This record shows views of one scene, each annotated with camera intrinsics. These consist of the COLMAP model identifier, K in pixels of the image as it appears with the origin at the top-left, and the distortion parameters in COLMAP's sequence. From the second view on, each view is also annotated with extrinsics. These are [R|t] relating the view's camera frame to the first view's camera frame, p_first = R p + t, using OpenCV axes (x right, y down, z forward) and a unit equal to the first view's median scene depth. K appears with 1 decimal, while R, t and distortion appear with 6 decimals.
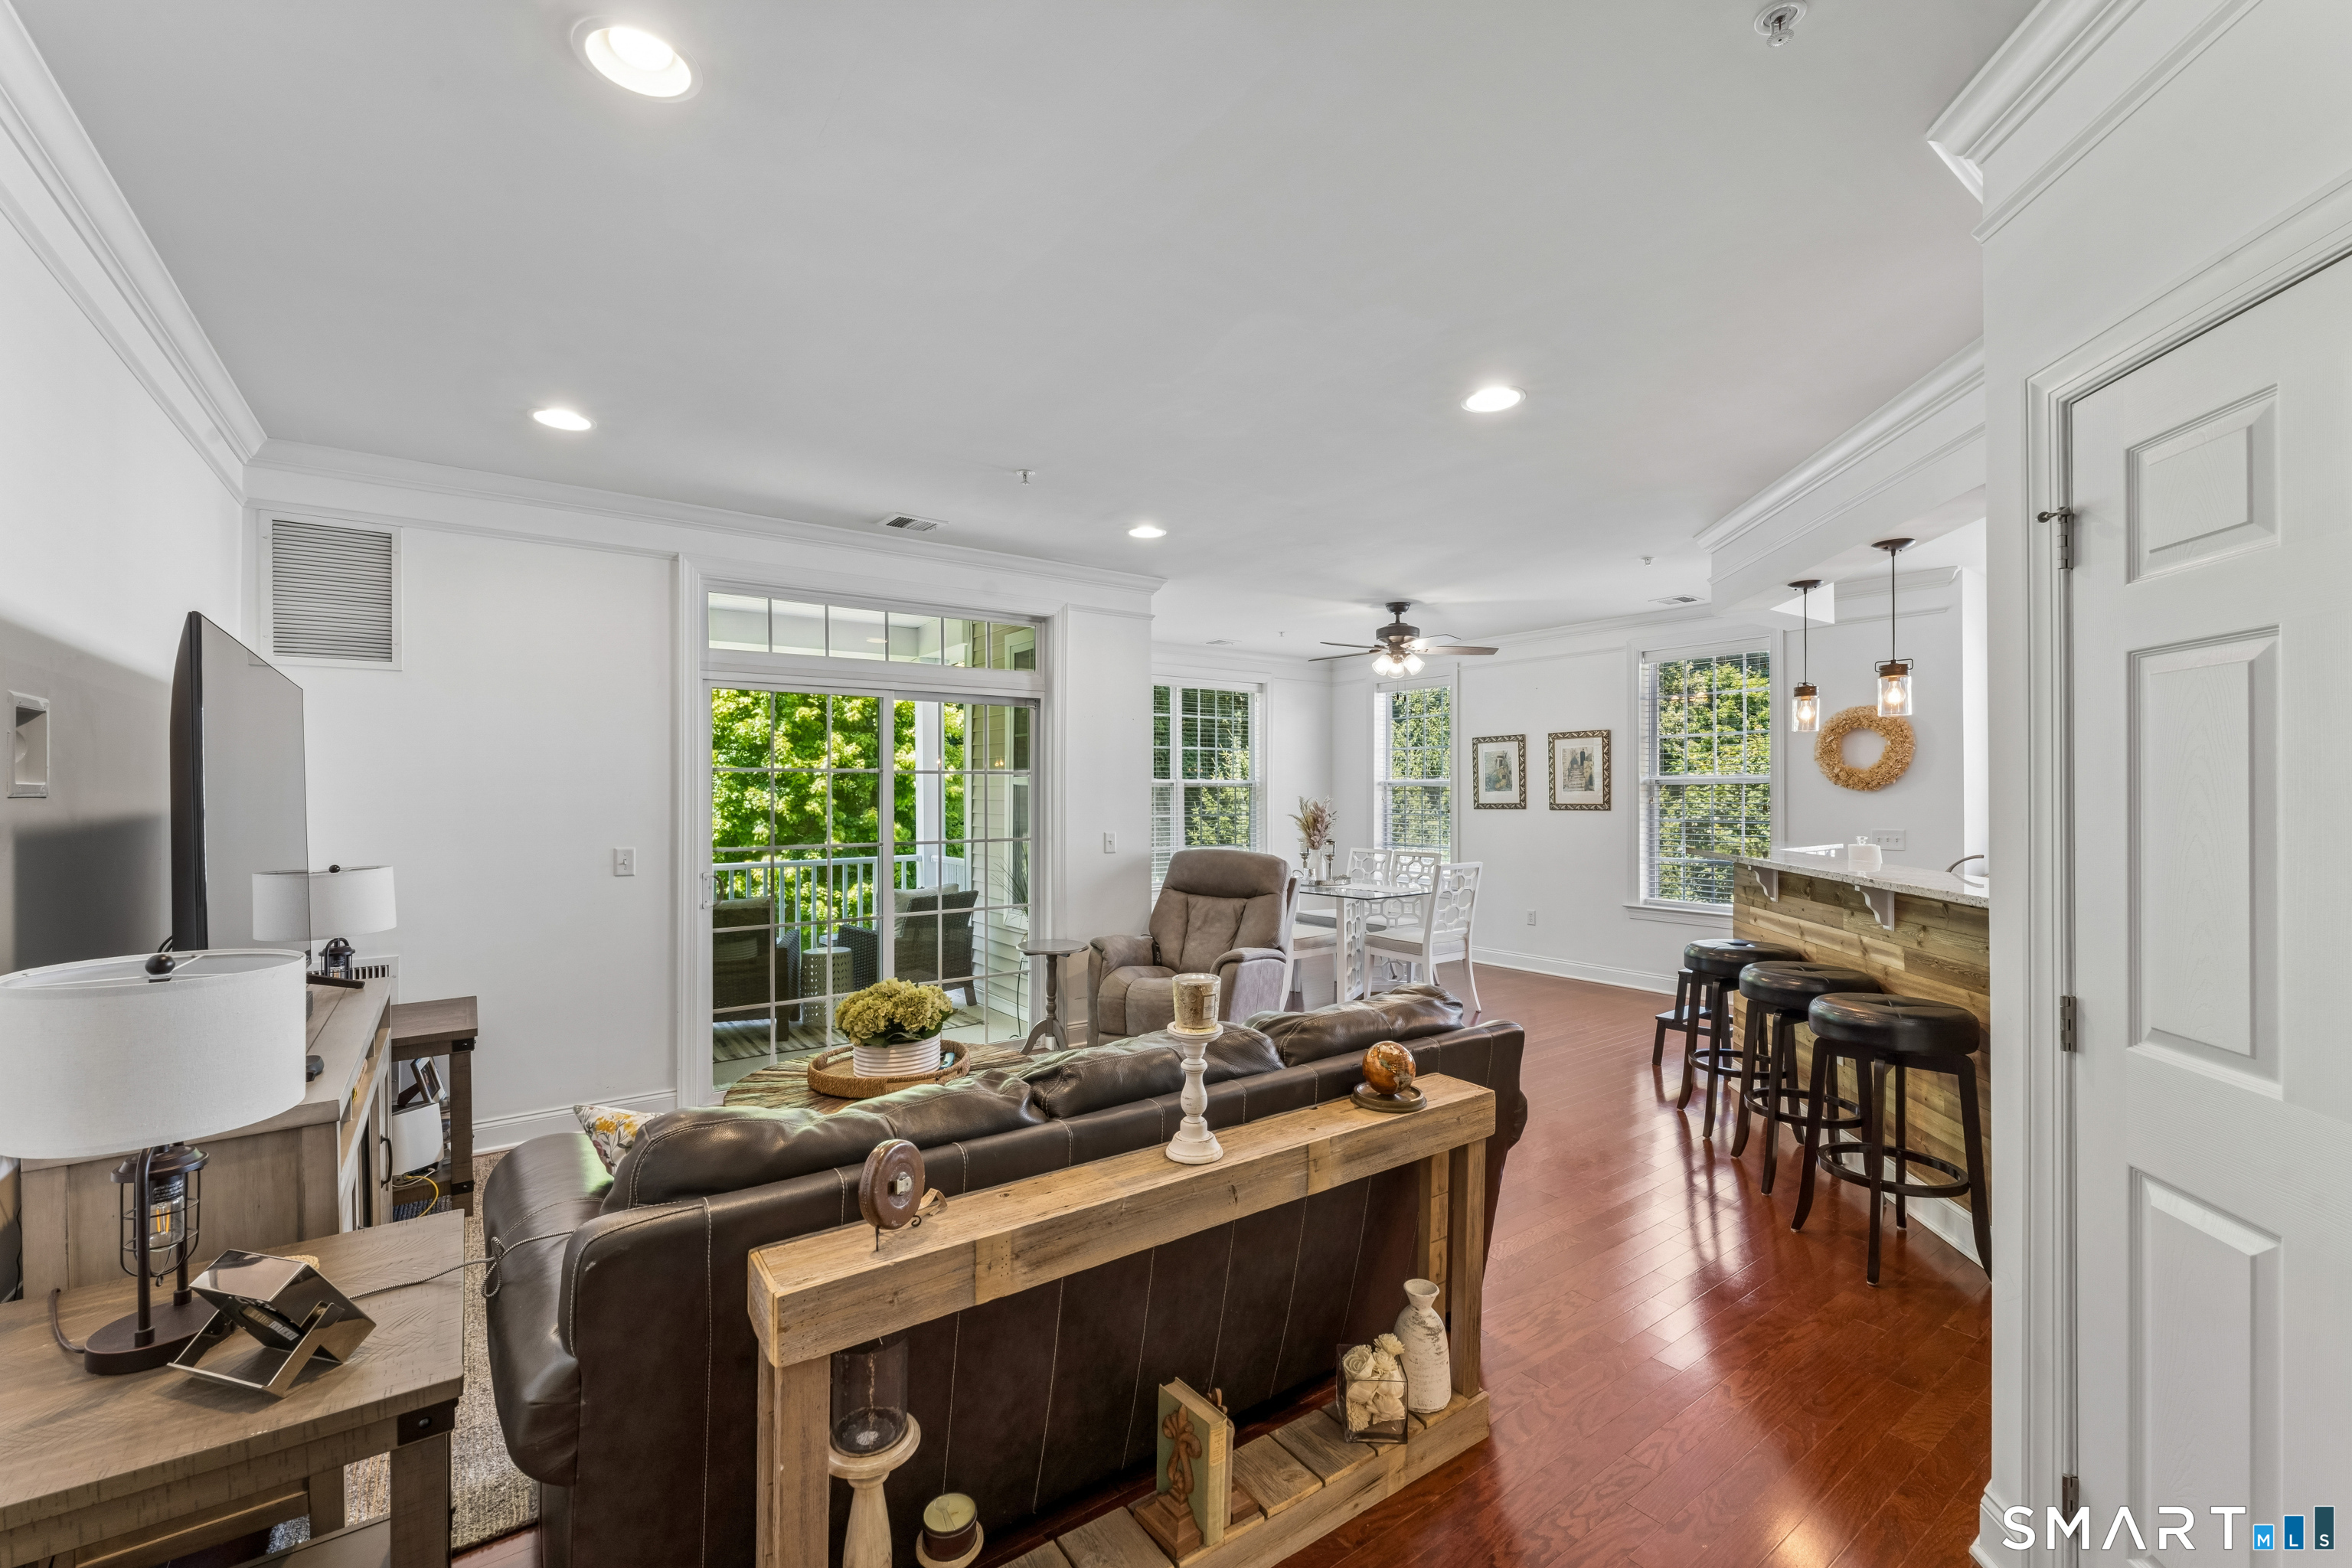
lens RADIAL K [[951.1, 0, 1197.2], [0, 951.1, 786.2], [0, 0, 1]] dist [-0.002642, -0.000415]
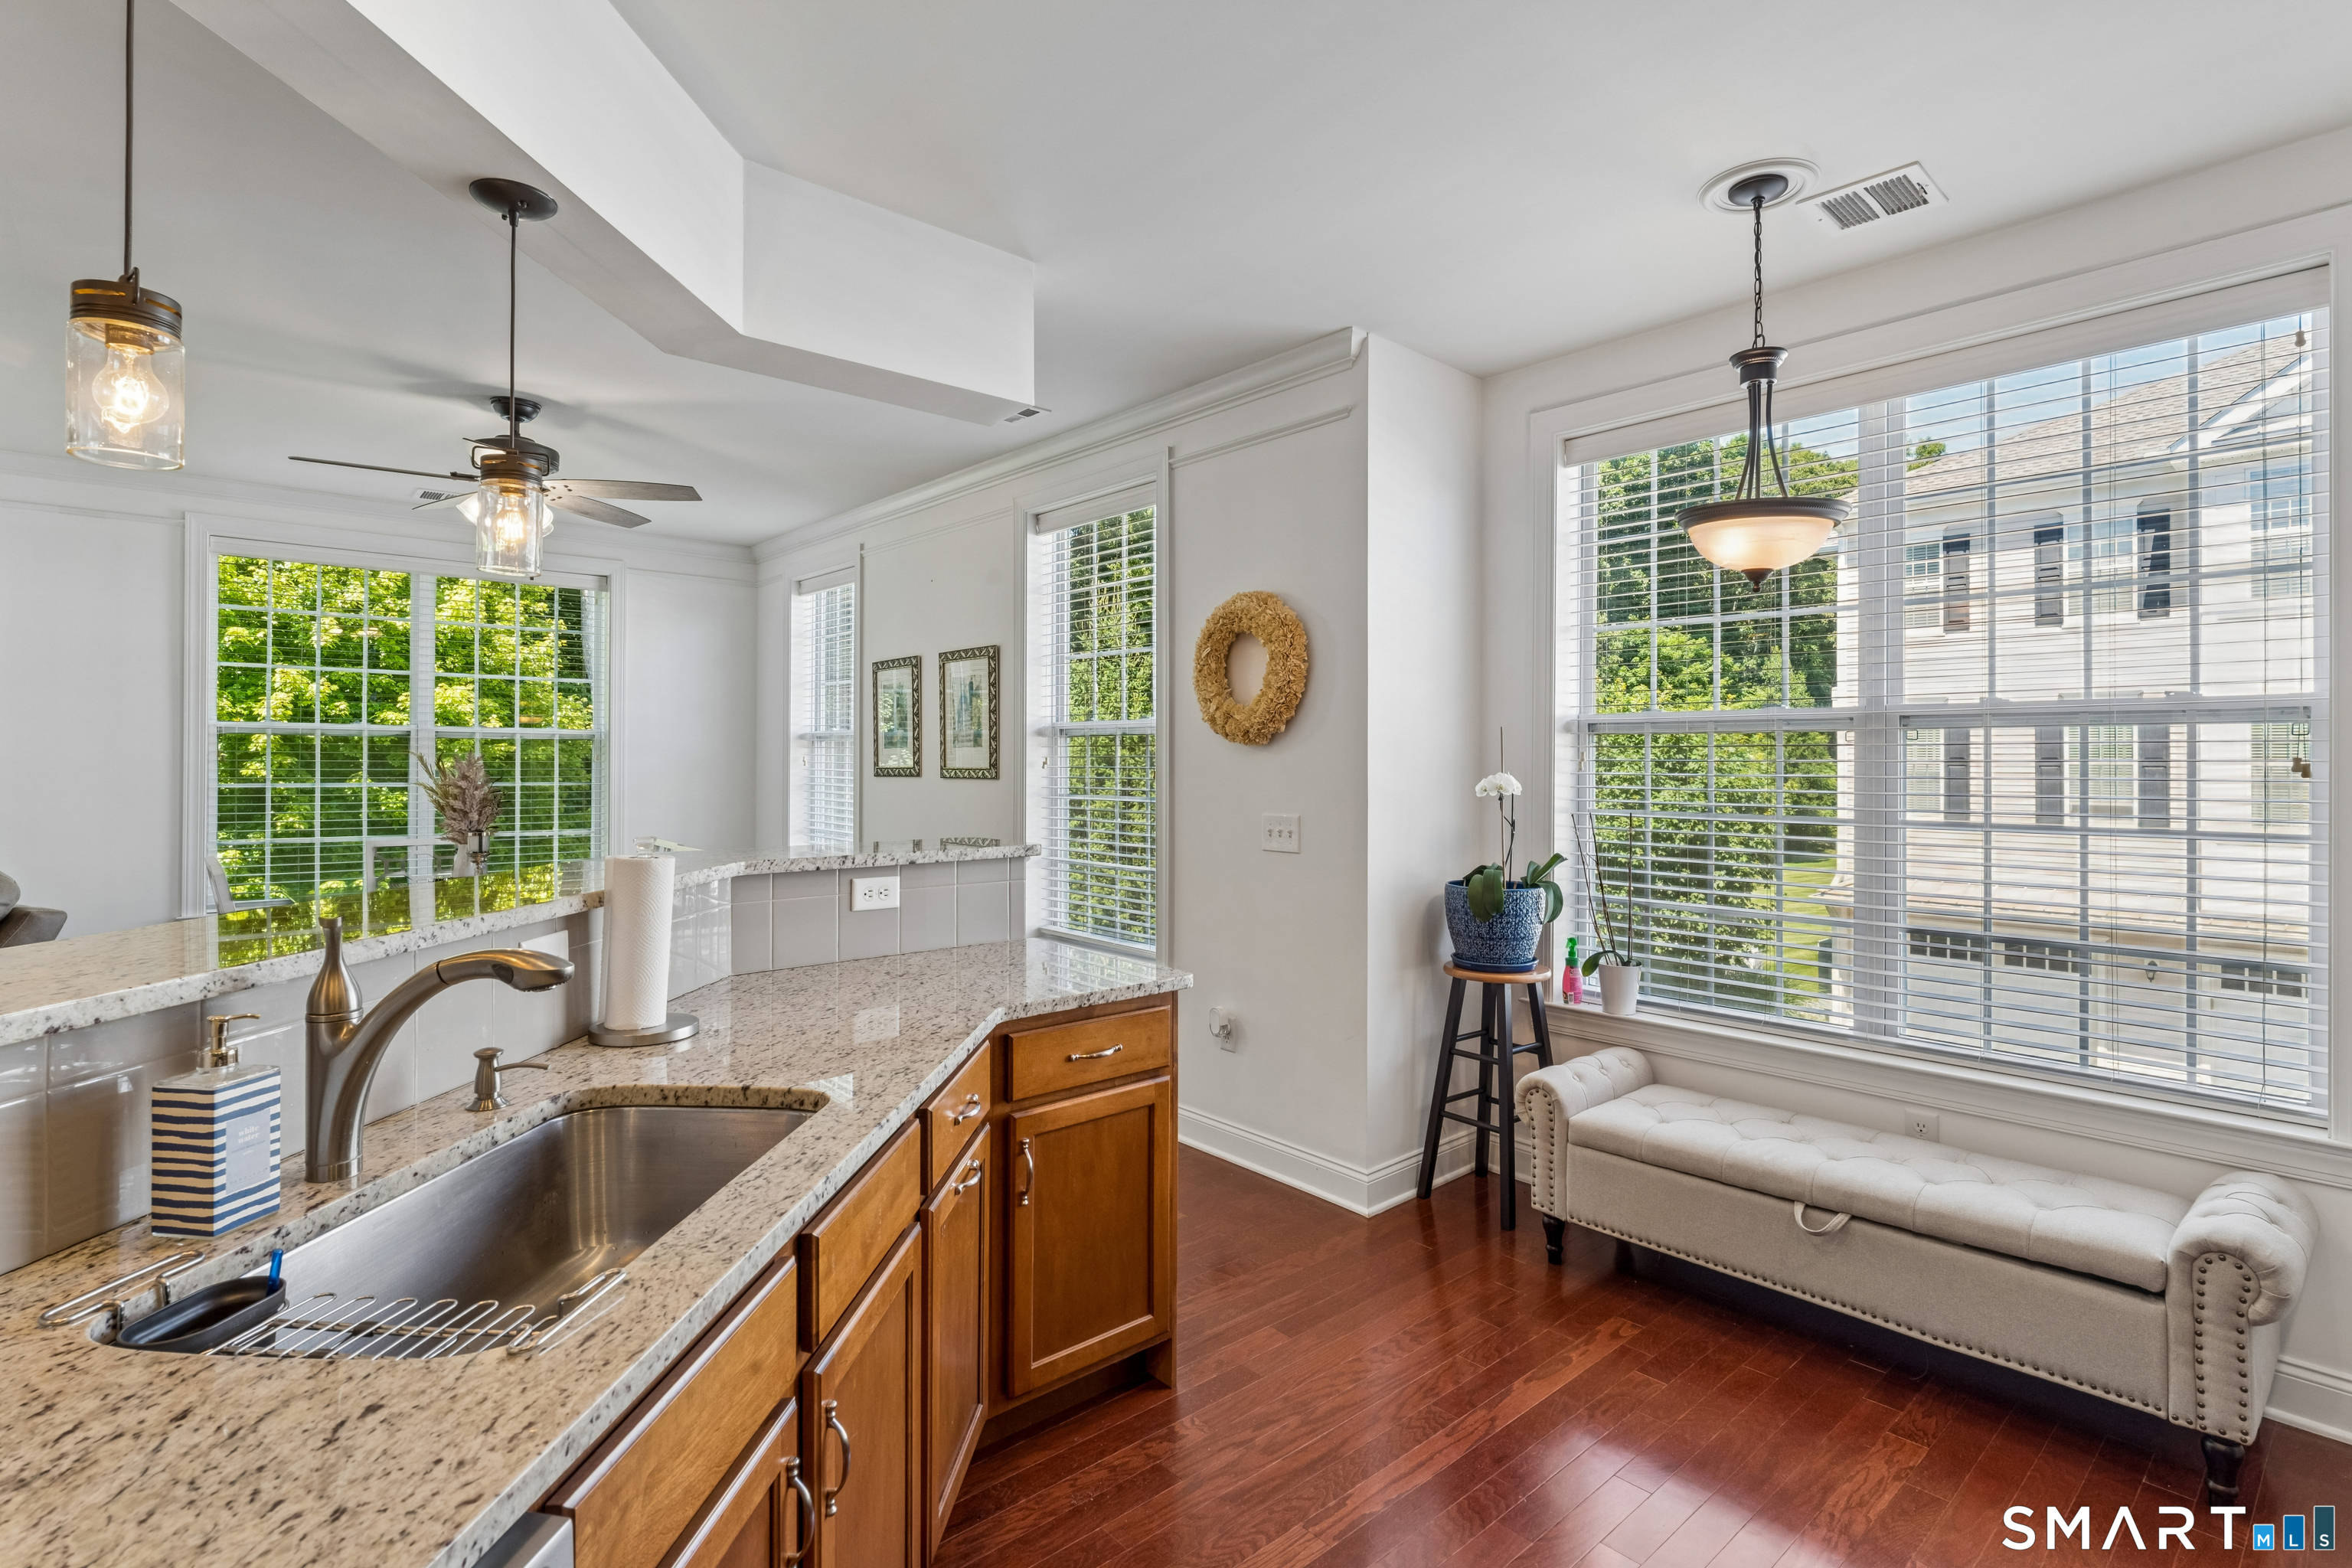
lens RADIAL K [[1109.3, 0, 1217.4], [0, 1109.3, 753.4], [0, 0, 1]] dist [-0.025613, -0.000375]
pose [[0.993110, 0.009488, 0.116797, 0.463724], [-0.009524, 0.999955, -0.000250, 0.007599], [-0.116794, -0.000864, 0.993156, 0.270584]]
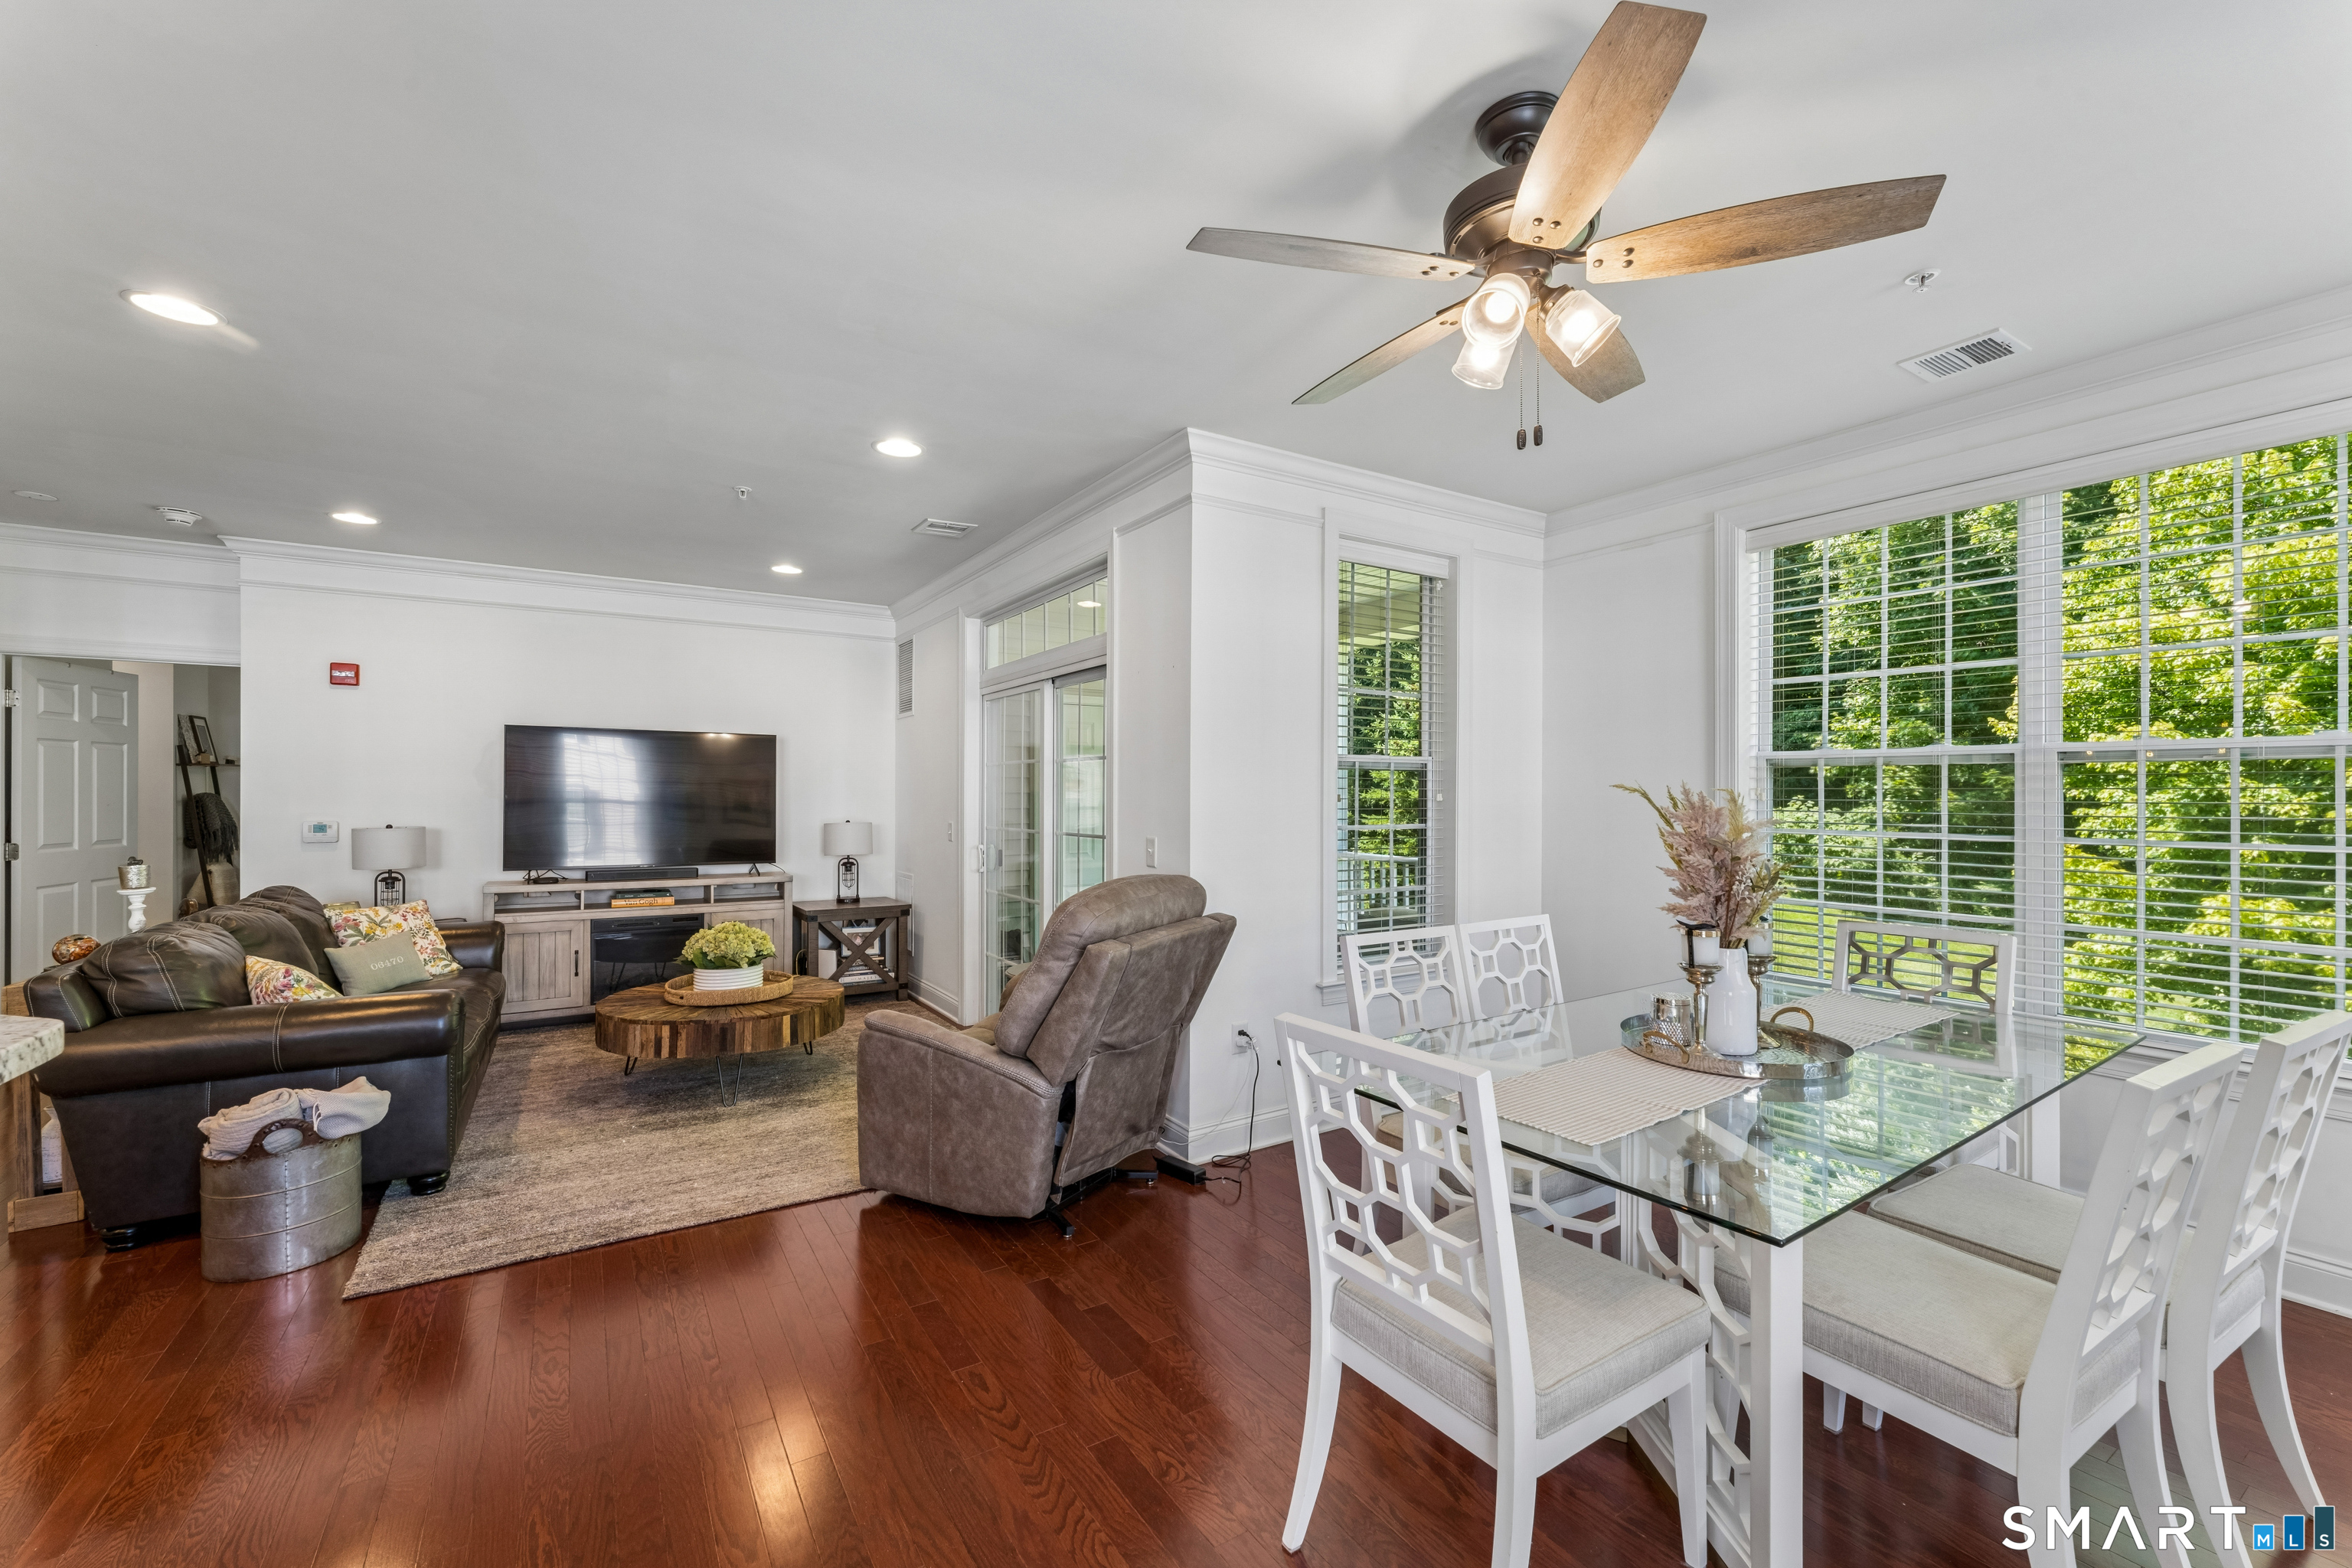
lens RADIAL K [[951.1, 0, 1181.9], [0, 951.1, 795.8], [0, 0, 1]] dist [-0.002642, -0.000415]
pose [[-0.072345, 0.005902, -0.997362, 0.432327], [0.007228, 0.999959, 0.005393, 0.010867], [0.997353, -0.006818, -0.072385, 0.779295]]
